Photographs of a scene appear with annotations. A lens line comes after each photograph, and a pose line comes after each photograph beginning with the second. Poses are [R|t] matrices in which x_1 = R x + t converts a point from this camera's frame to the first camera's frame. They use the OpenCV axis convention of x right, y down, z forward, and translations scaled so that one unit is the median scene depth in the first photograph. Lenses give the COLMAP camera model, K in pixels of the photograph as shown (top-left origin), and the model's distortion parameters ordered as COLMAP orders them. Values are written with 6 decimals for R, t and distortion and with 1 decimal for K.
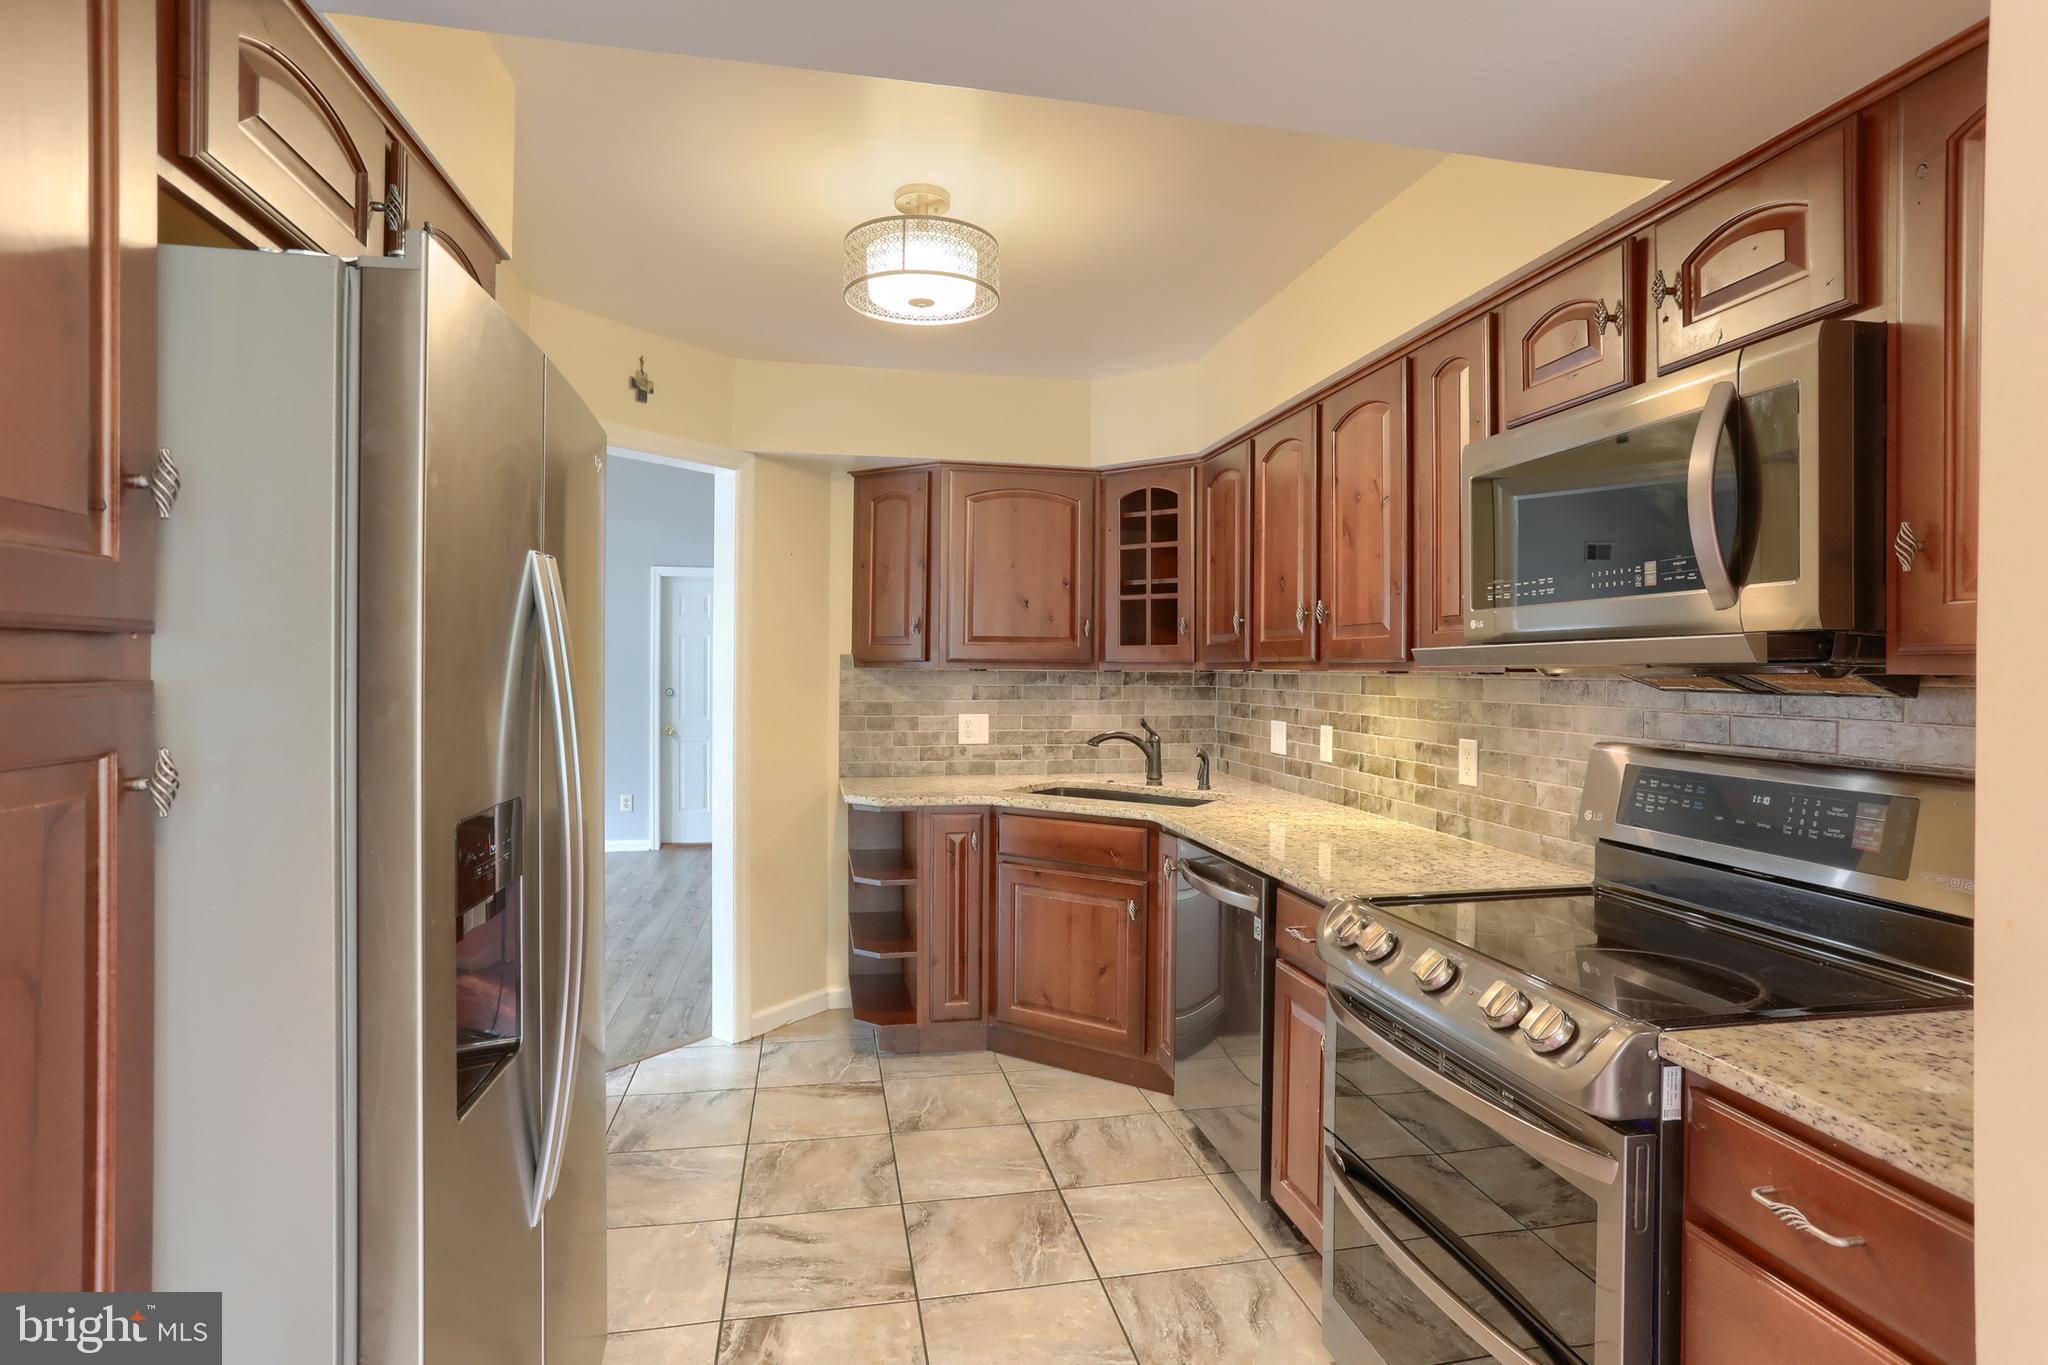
lens RADIAL K [[1056.9, 0, 1044.5], [0, 1056.9, 674.7], [0, 0, 1]] dist [-0.057706, 0.058208]
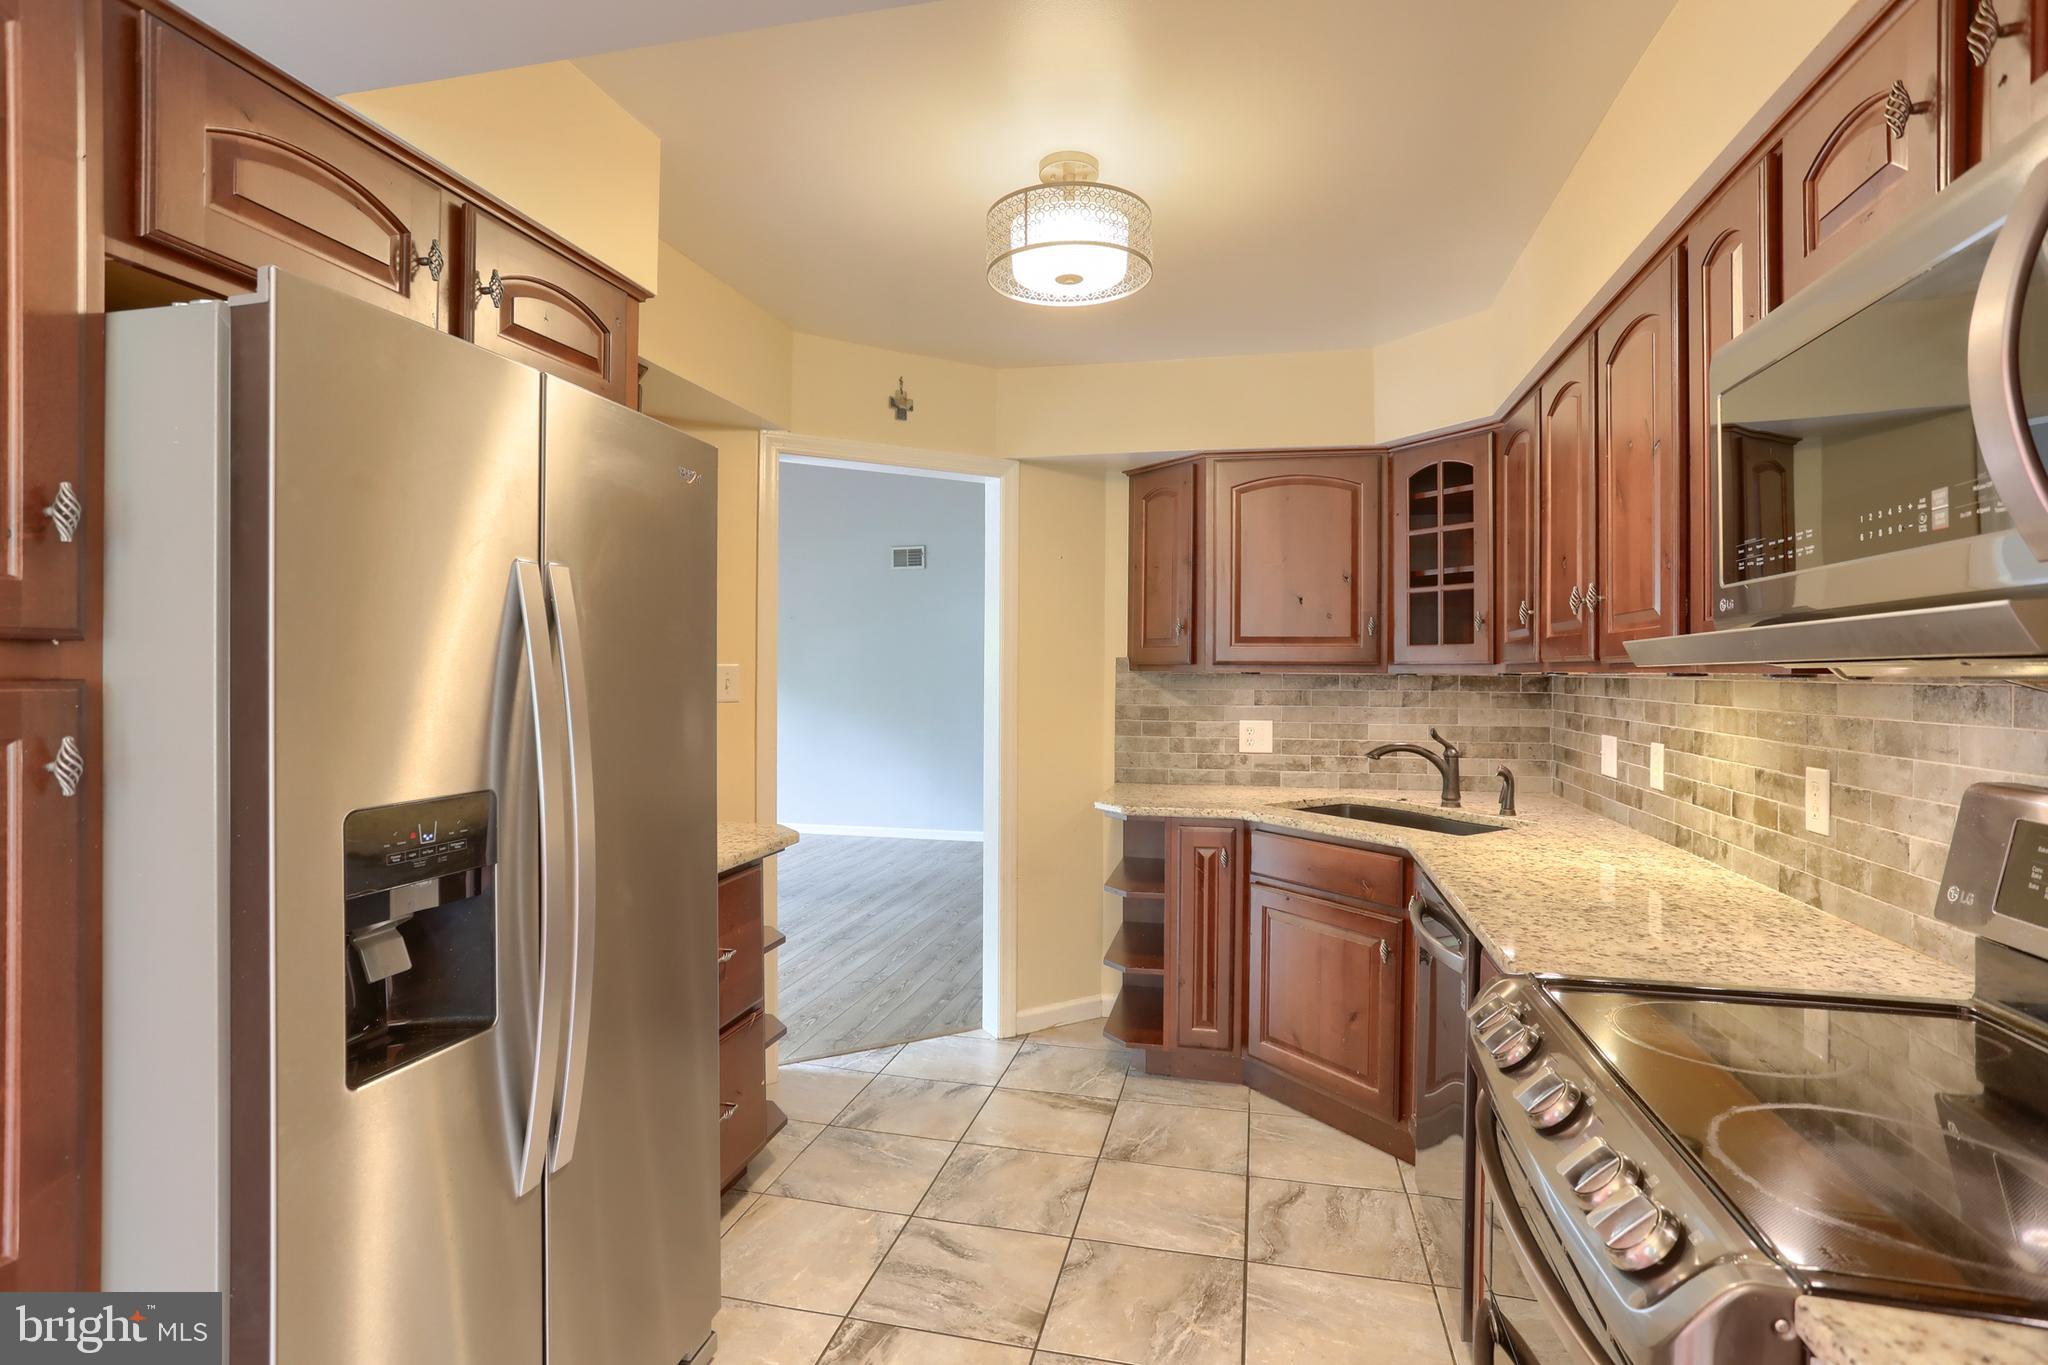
lens RADIAL K [[1028.0, 0, 1027.8], [0, 1028.0, 676.4], [0, 0, 1]] dist [-0.051159, 0.038991]
pose [[0.905951, 0.000515, -0.423382, 0.165395], [-0.001817, 0.999995, -0.002673, 0.001202], [0.423379, 0.003191, 0.905947, 0.115128]]
